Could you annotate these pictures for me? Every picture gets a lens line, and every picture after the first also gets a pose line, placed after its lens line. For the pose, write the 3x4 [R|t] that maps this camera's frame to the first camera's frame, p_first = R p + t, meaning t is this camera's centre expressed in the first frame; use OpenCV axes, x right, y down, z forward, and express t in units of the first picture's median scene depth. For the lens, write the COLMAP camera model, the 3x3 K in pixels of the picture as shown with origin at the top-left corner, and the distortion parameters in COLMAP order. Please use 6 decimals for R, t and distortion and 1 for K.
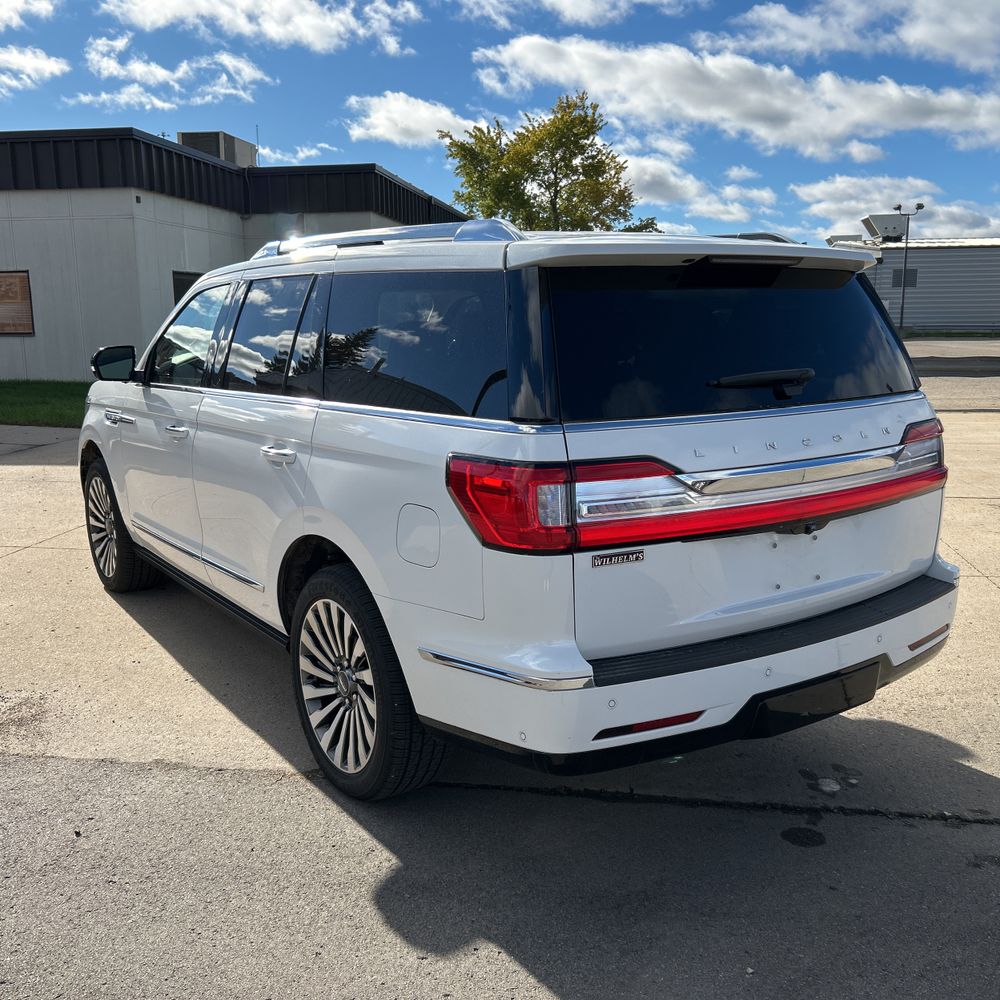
lens RADIAL K [[1019.9, 0, 501.5], [0, 1019.9, 505.1], [0, 0, 1]] dist [0.040354, -0.033355]
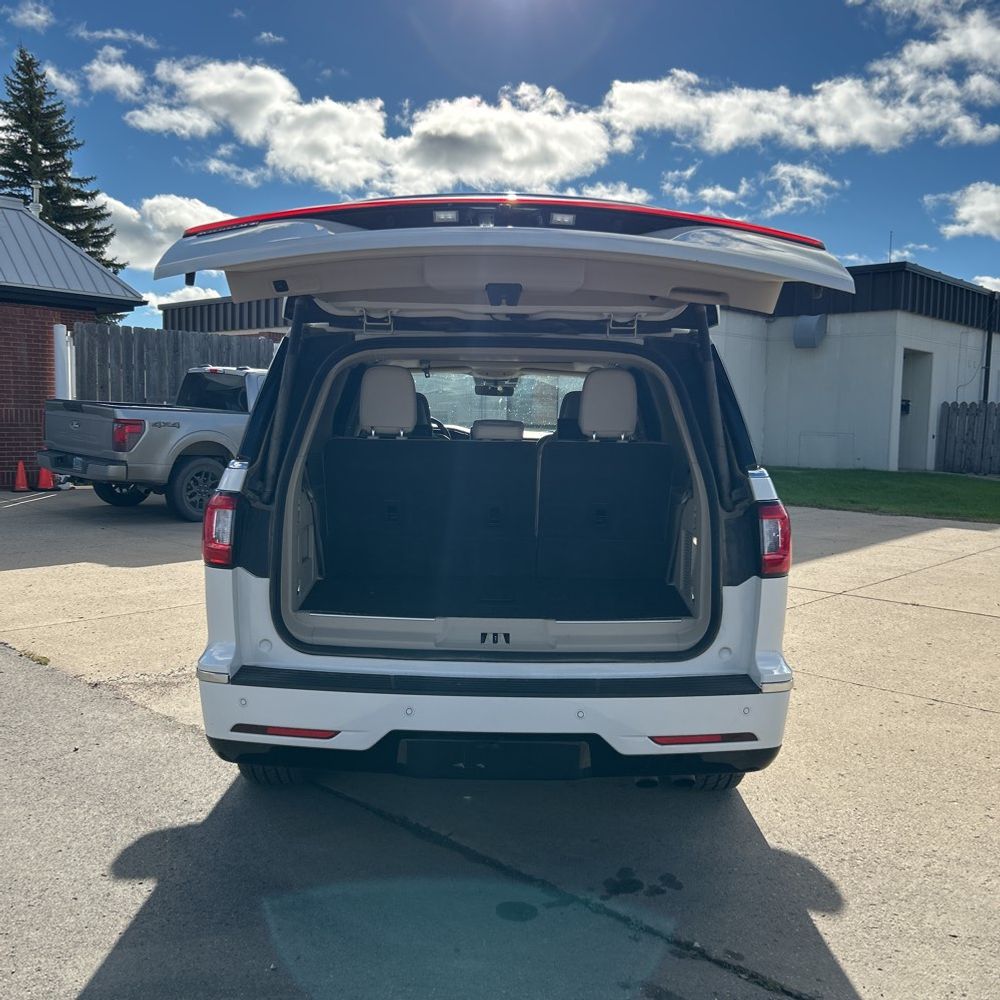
lens RADIAL K [[1019.9, 0, 501.5], [0, 1019.9, 505.1], [0, 0, 1]] dist [0.040354, -0.033355]
pose [[0.820603, 0.072027, -0.566942, 0.151657], [-0.128703, 0.989834, -0.060534, 0.000830], [0.556819, 0.122642, 0.821530, 0.027470]]
